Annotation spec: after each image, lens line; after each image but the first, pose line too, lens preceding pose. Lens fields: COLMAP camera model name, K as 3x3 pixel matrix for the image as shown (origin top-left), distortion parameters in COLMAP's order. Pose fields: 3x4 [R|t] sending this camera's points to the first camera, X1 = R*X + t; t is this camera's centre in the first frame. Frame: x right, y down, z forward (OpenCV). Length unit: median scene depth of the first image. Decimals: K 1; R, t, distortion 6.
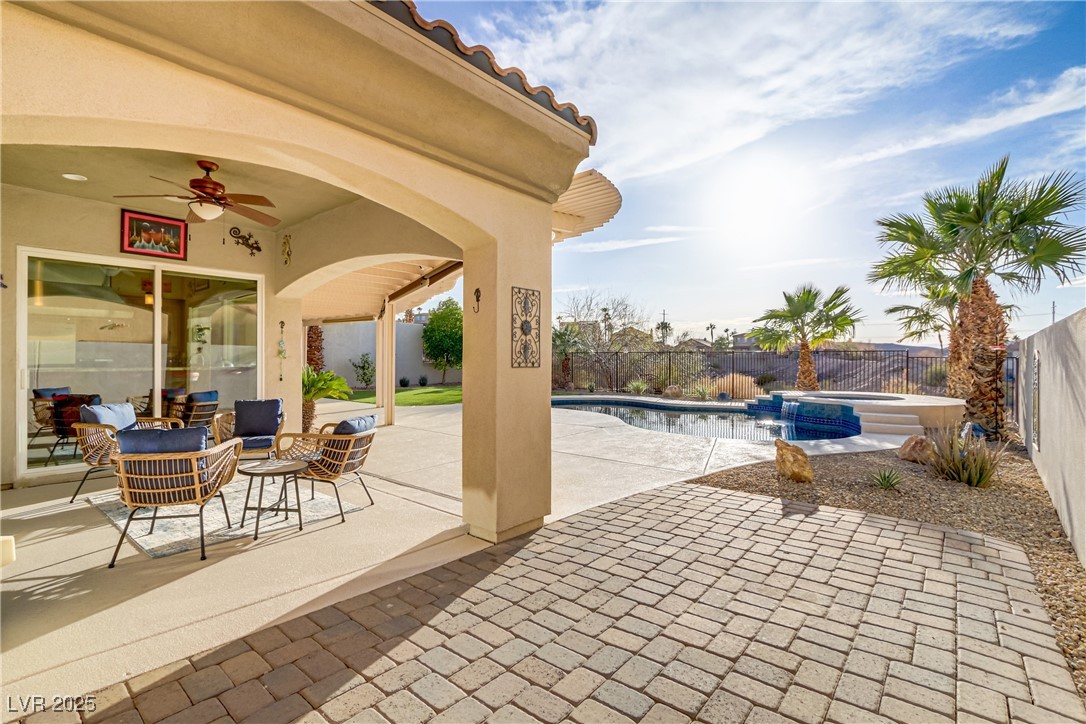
lens RADIAL K [[493.4, 0, 543.0], [0, 493.4, 362.0], [0, 0, 1]] dist [-0.013675, 0.000777]
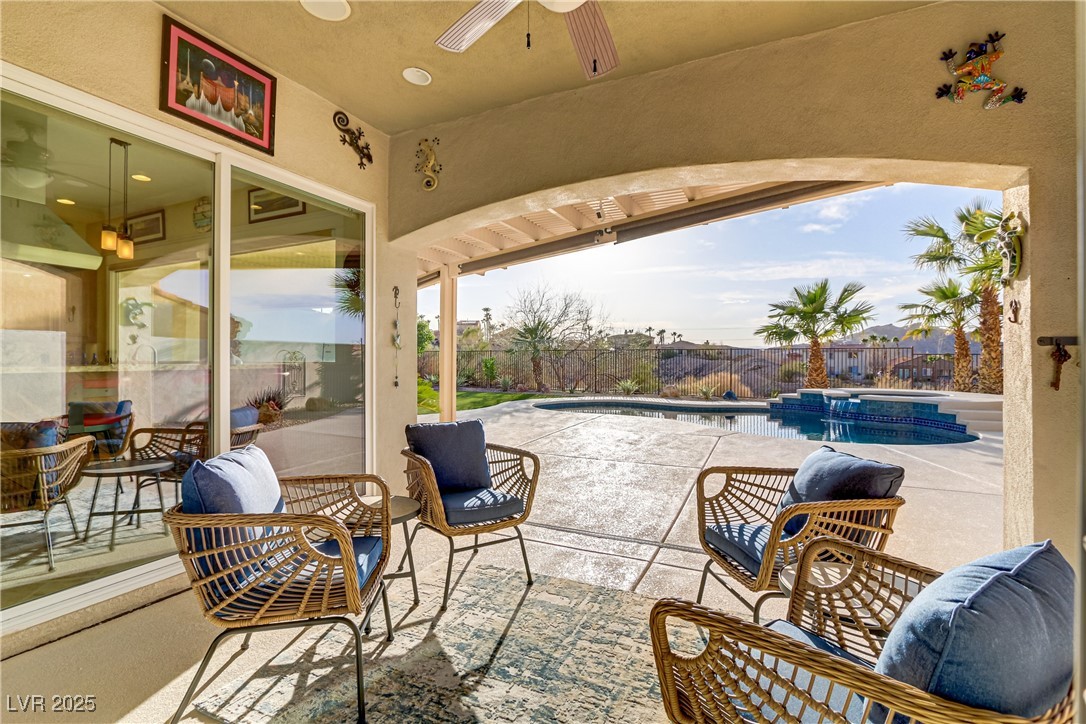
lens RADIAL K [[493.4, 0, 543.0], [0, 493.4, 362.0], [0, 0, 1]] dist [-0.013675, 0.000777]
pose [[0.963851, -0.002671, 0.266427, -0.335329], [0.003139, 0.999994, -0.001331, 0.006516], [-0.266422, 0.002120, 0.963854, 0.243155]]
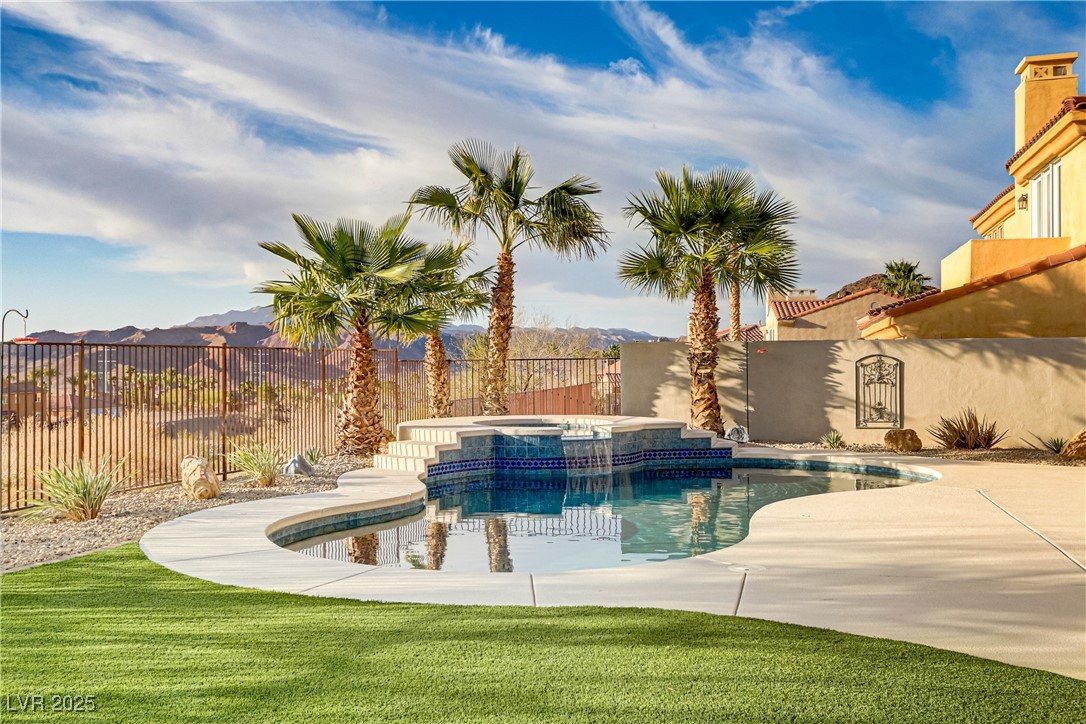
lens RADIAL K [[1020.3, 0, 540.6], [0, 1020.3, 336.6], [0, 0, 1]] dist [-0.003752, 0.016947]
pose [[-0.454321, 0.020666, 0.890598, -0.582751], [0.009627, 0.999786, -0.018289, -0.017707], [-0.890786, 0.000265, -0.454423, 1.679570]]
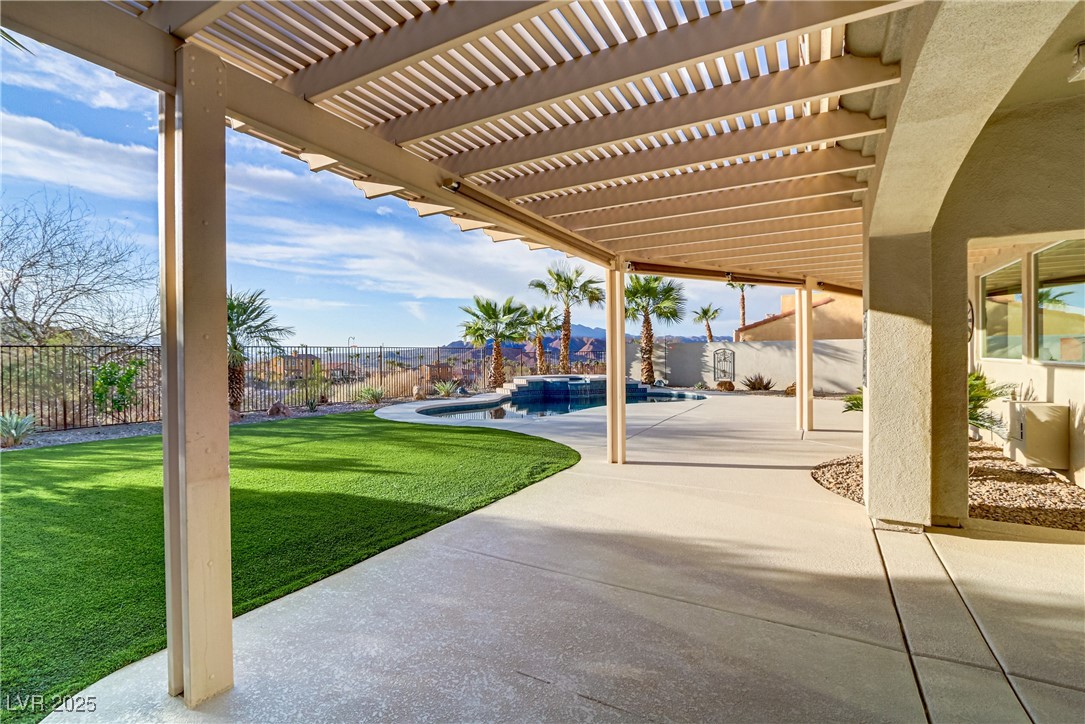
lens RADIAL K [[493.0, 0, 542.5], [0, 493.0, 362.0], [0, 0, 1]] dist [-0.013675, 0.000777]
pose [[-0.189402, -0.016114, 0.981767, -0.968337], [0.016966, 0.999662, 0.019681, -0.011150], [-0.981753, 0.020385, -0.189065, 1.451277]]
